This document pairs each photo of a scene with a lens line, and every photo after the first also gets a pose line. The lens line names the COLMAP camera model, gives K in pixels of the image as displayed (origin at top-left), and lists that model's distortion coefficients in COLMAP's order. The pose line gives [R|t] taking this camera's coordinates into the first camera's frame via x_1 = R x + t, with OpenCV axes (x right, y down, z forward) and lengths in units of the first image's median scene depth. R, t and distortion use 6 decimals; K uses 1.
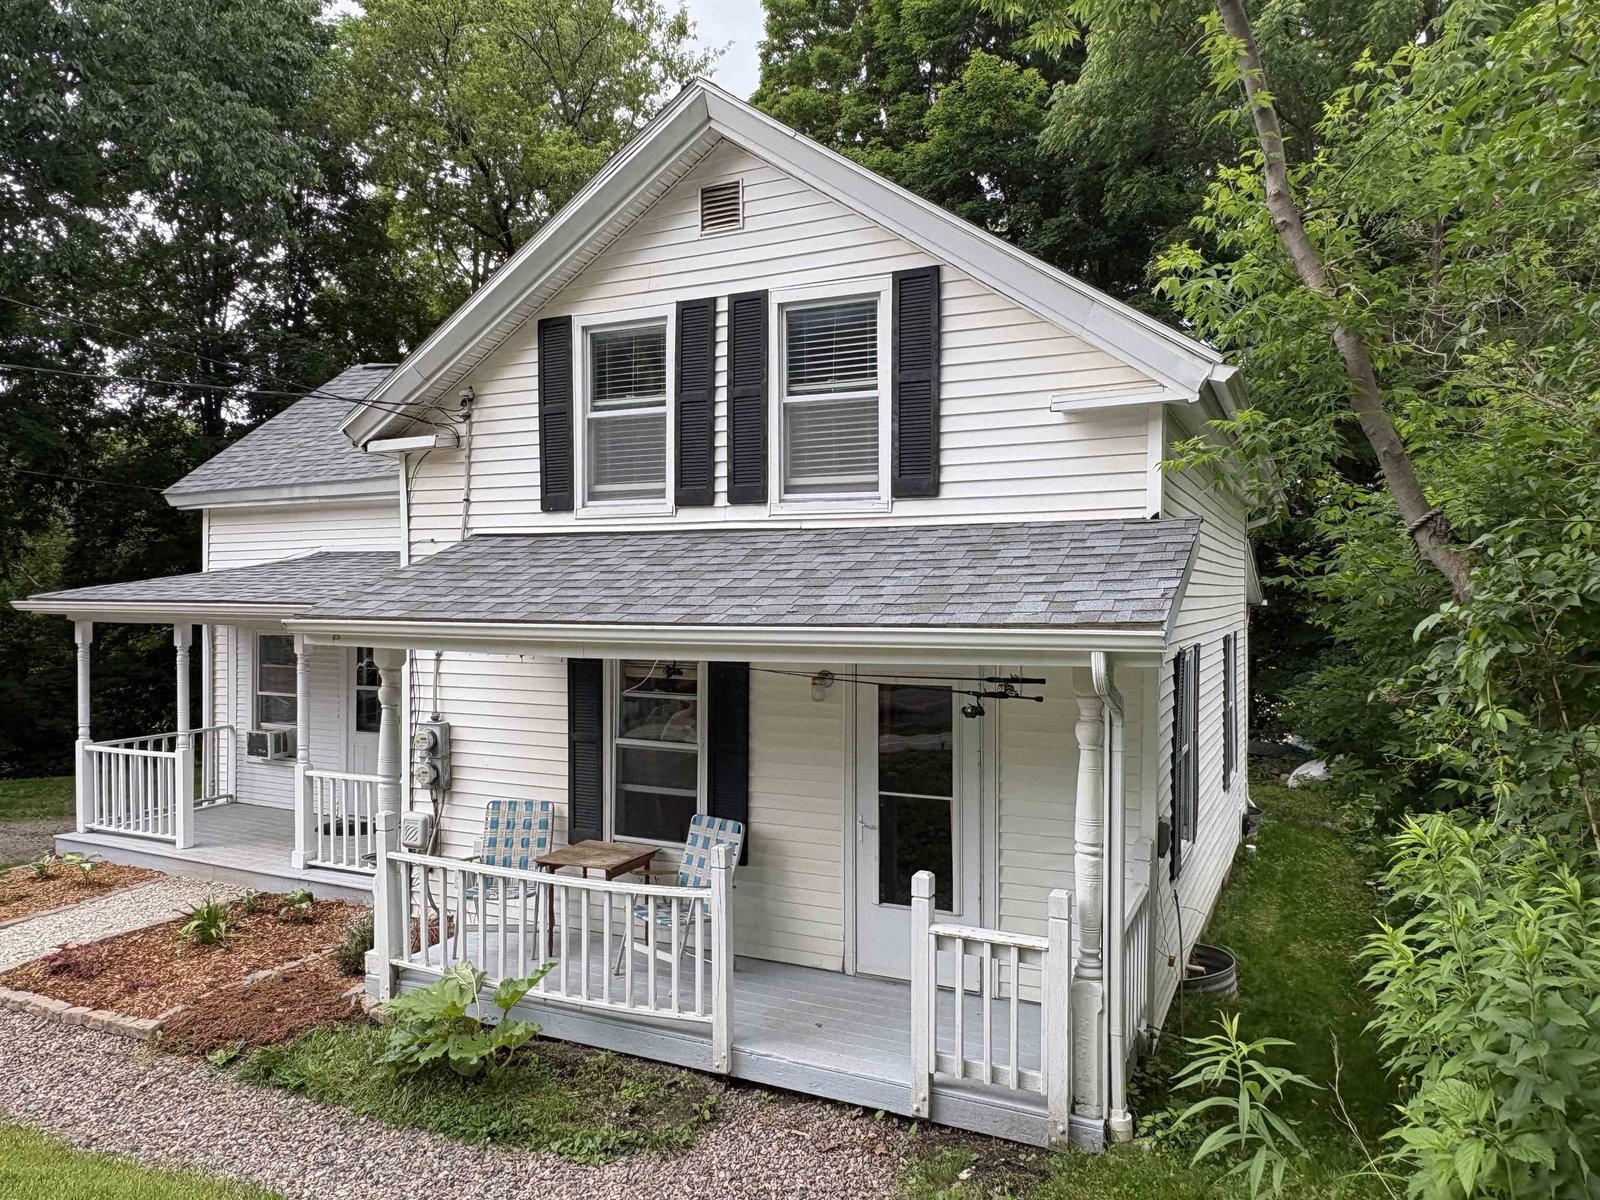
lens RADIAL K [[1035.4, 0, 769.1], [0, 1035.4, 609.6], [0, 0, 1]] dist [-0.004600, -0.000053]
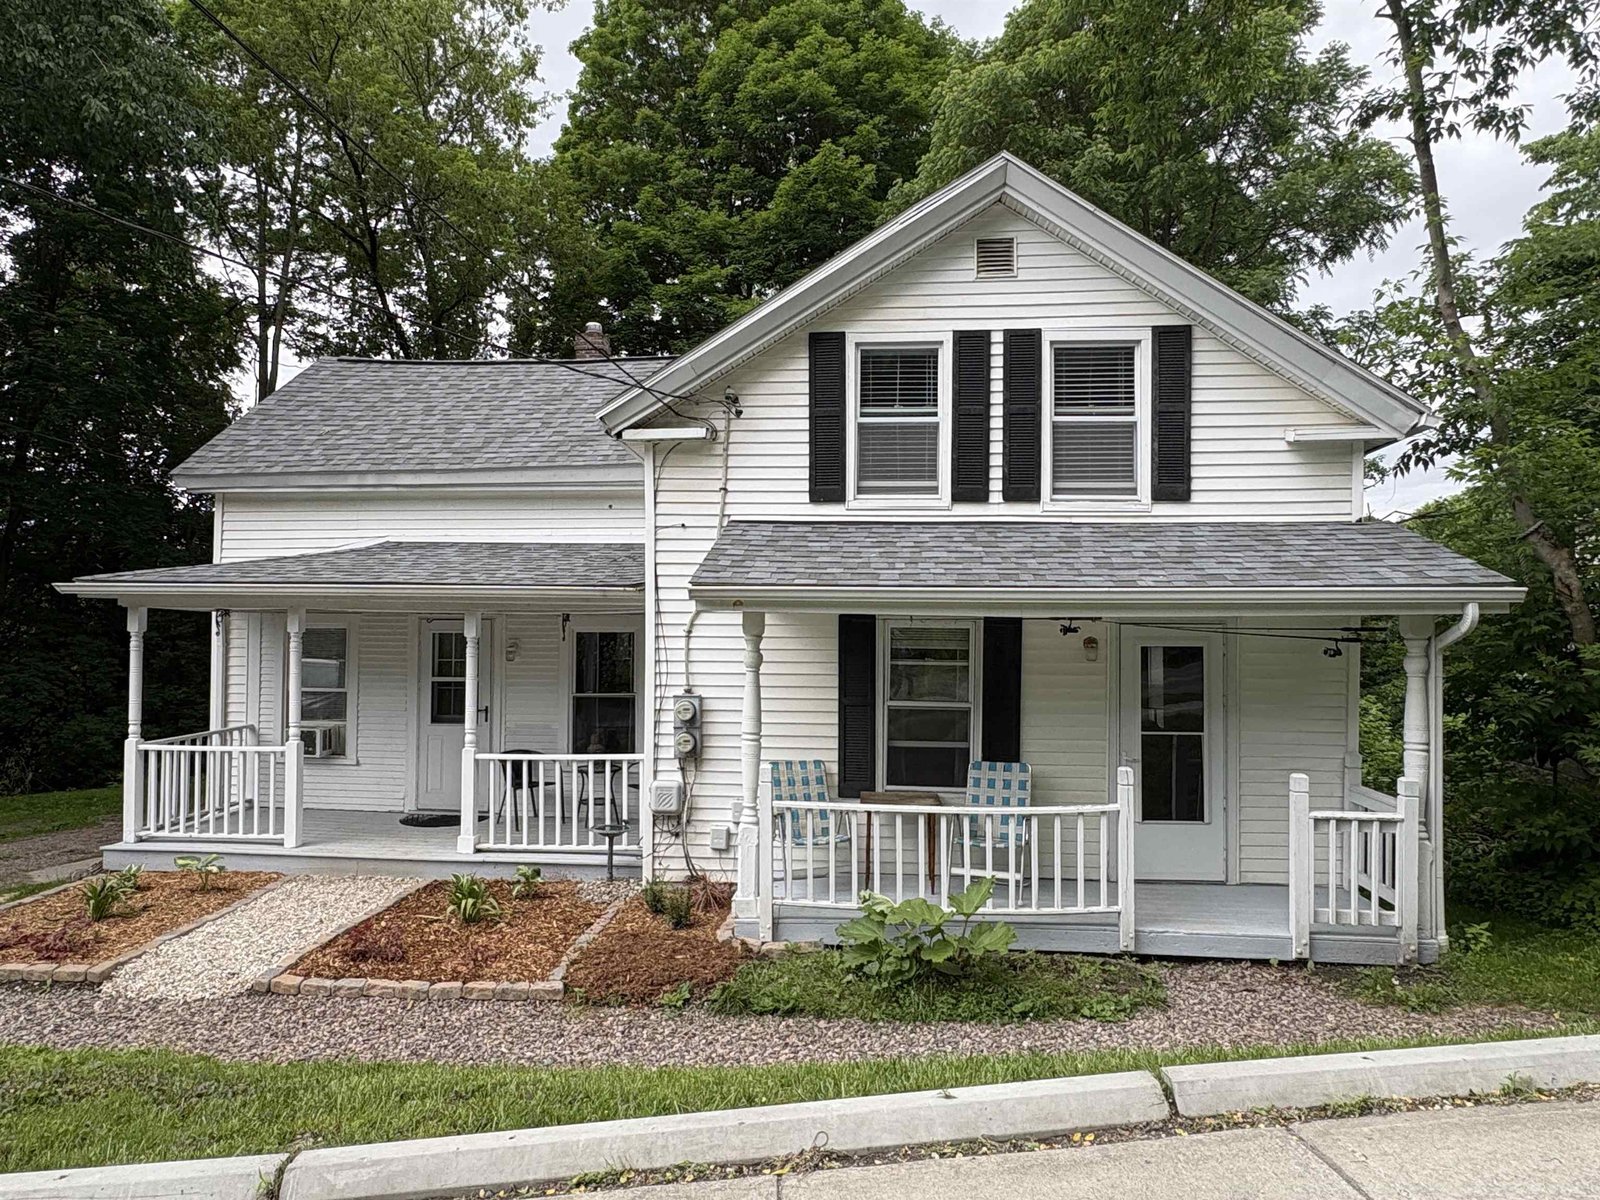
lens RADIAL K [[983.8, 0, 754.5], [0, 983.8, 606.9], [0, 0, 1]] dist [-0.002331, 0.005664]
pose [[0.944680, 0.012421, 0.327758, -0.647383], [-0.002302, 0.999509, -0.031242, 0.054521], [-0.327985, 0.028760, 0.944245, 0.014515]]
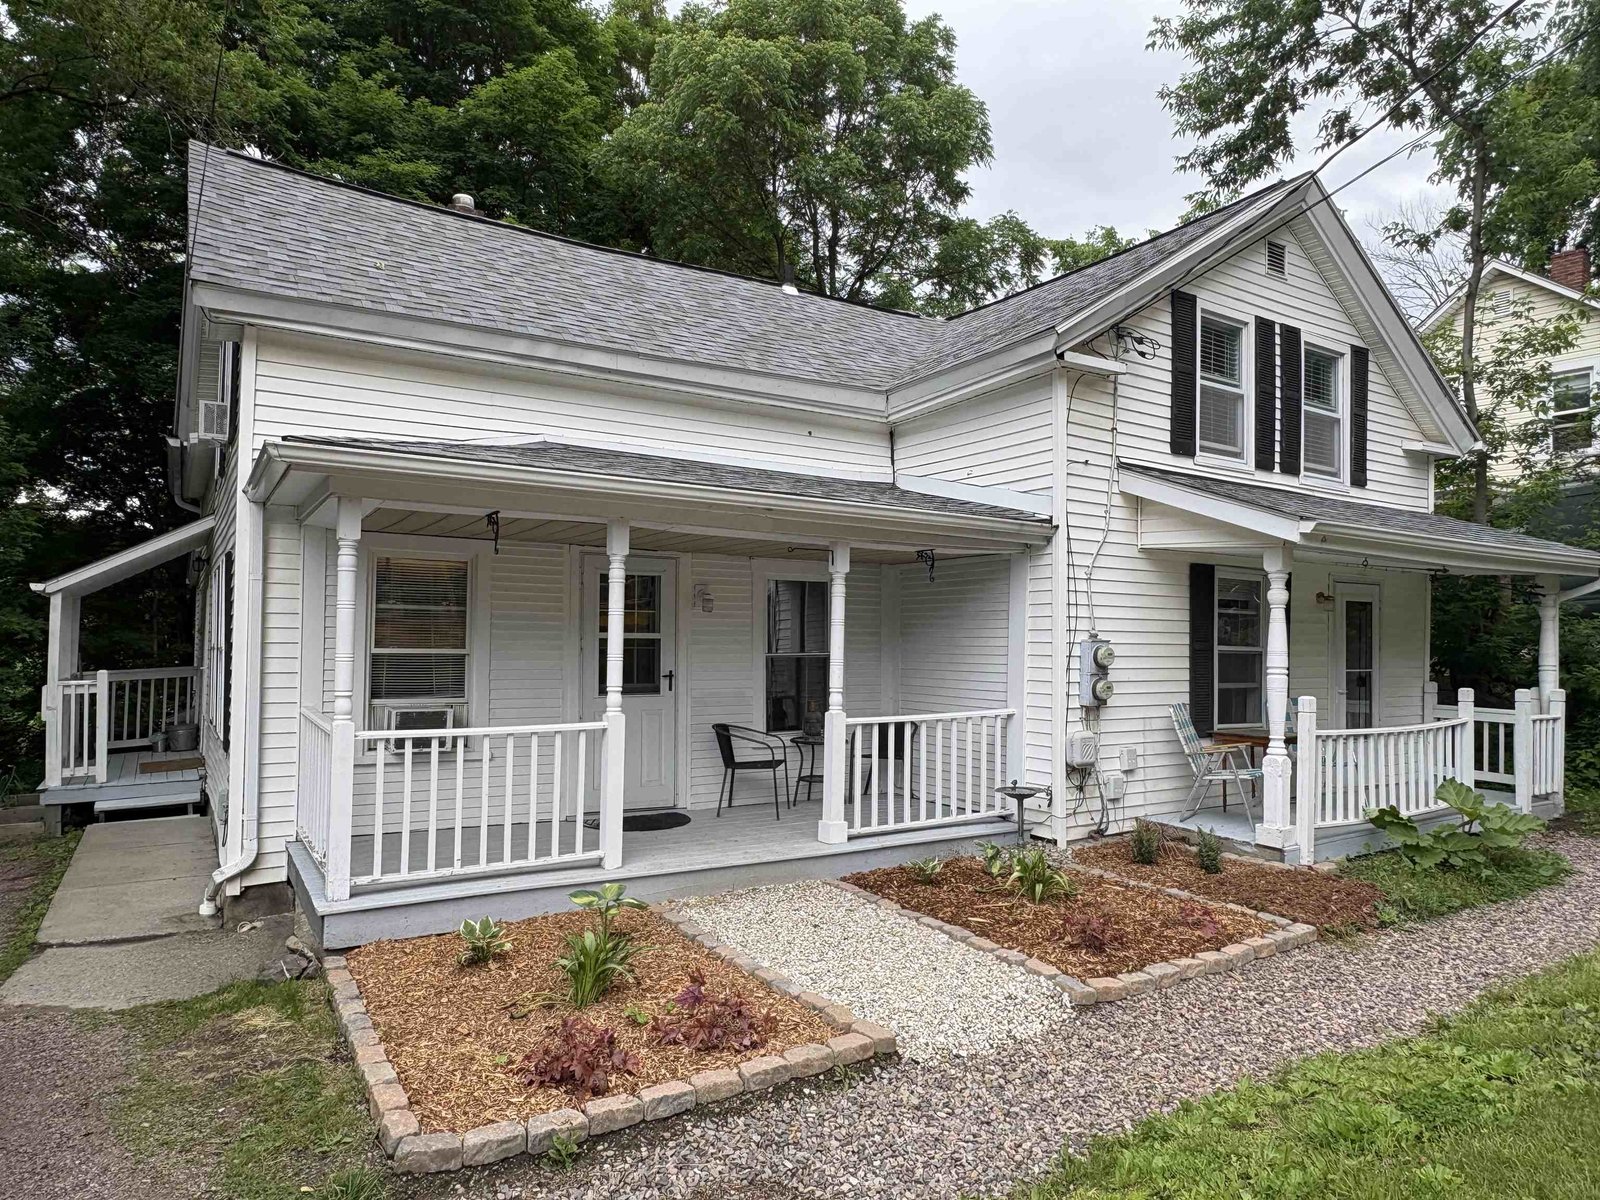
lens RADIAL K [[1035.4, 0, 789.7], [0, 1035.4, 603.4], [0, 0, 1]] dist [-0.004600, -0.000053]
pose [[0.532522, 0.034182, 0.845725, -1.467590], [-0.007657, 0.999338, -0.035569, 0.121427], [-0.846381, 0.012466, 0.532432, 0.772615]]
